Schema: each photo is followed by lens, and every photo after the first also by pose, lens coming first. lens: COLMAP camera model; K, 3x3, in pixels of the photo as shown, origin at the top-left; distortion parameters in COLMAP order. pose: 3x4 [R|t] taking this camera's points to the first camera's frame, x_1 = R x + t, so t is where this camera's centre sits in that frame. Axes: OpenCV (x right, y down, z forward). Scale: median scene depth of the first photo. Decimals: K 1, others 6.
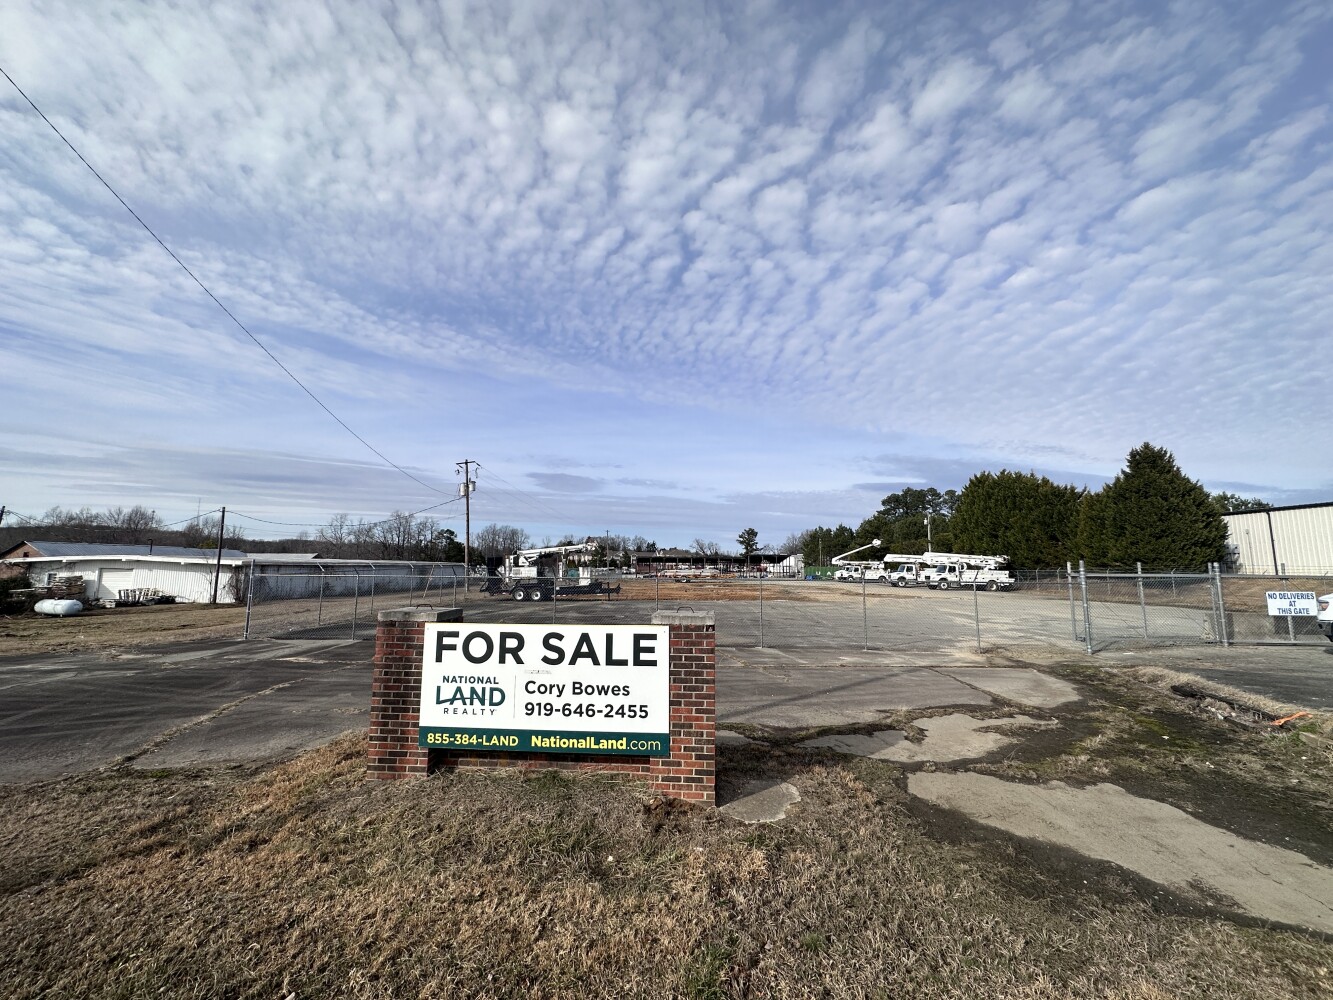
lens RADIAL K [[538.7, 0, 670.8], [0, 538.7, 503.1], [0, 0, 1]] dist [0.006422, -0.000420]
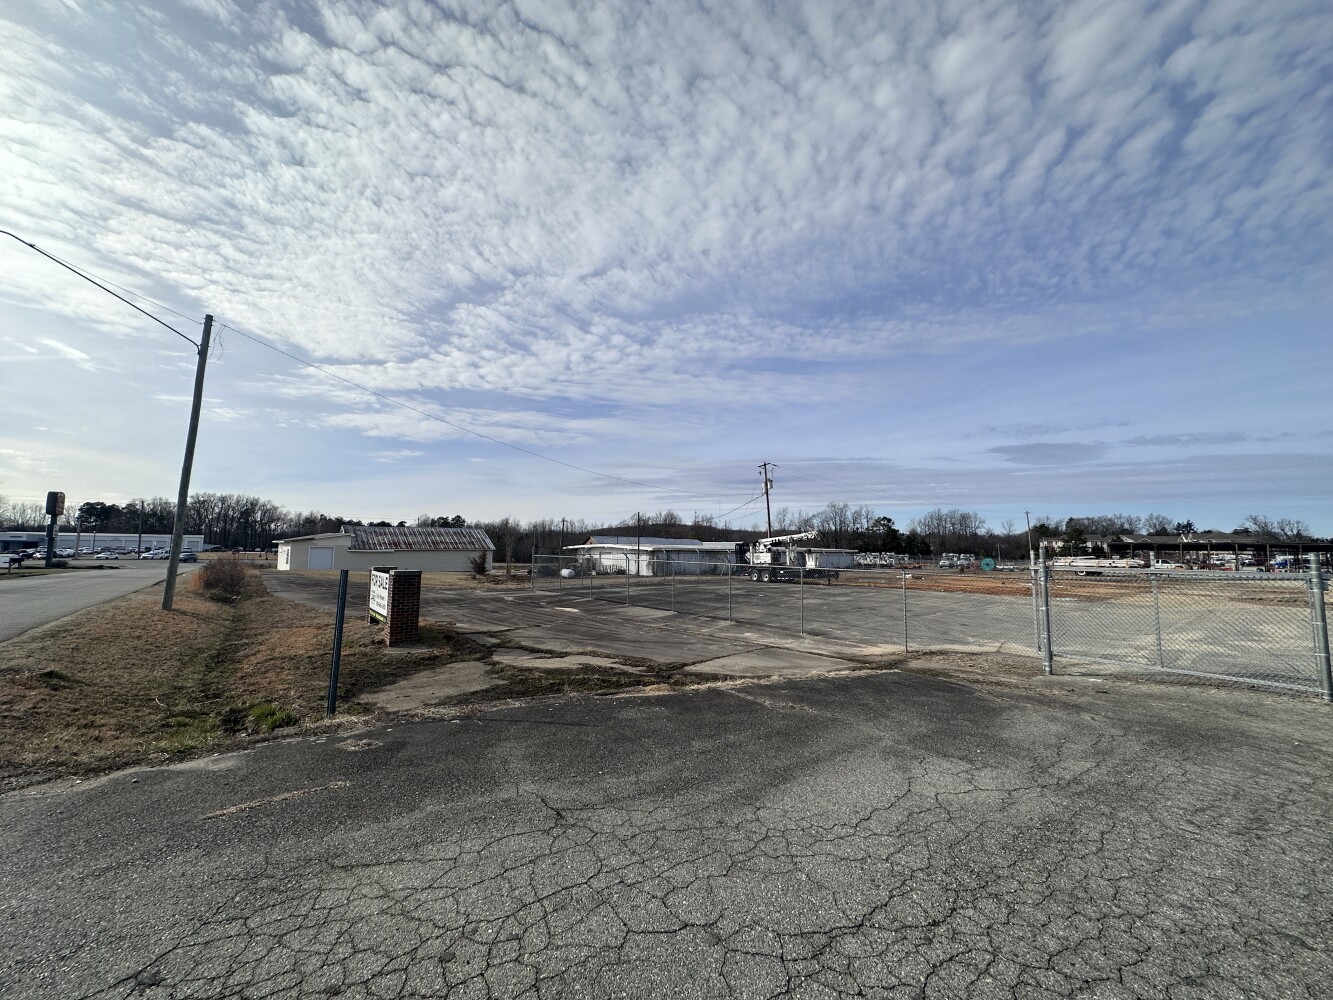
lens RADIAL K [[538.7, 0, 666.9], [0, 538.7, 502.1], [0, 0, 1]] dist [0.006422, -0.000420]
pose [[0.674227, -0.061675, -0.735944, 0.077984], [0.078687, 0.996834, -0.011450, 0.000539], [0.734320, -0.050189, 0.676945, 0.007637]]
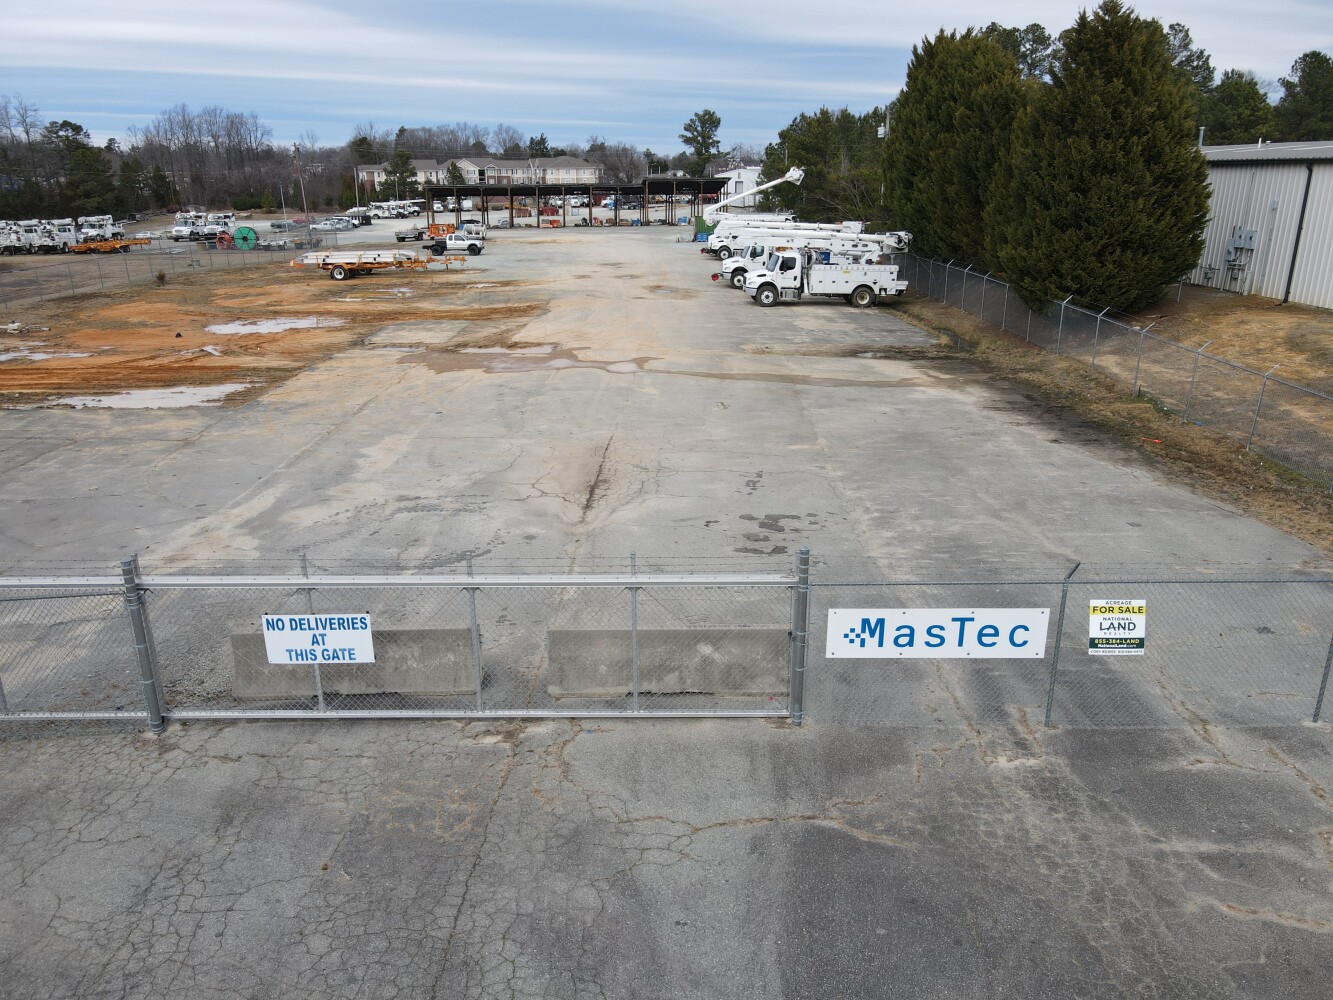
lens RADIAL K [[985.8, 0, 669.5], [0, 985.8, 502.3], [0, 0, 1]] dist [0.013059, 0.013046]
pose [[0.999063, -0.025199, 0.035191, 0.111933], [0.007898, 0.905529, 0.424212, -0.019806], [-0.042556, -0.423536, 0.904879, 0.025461]]
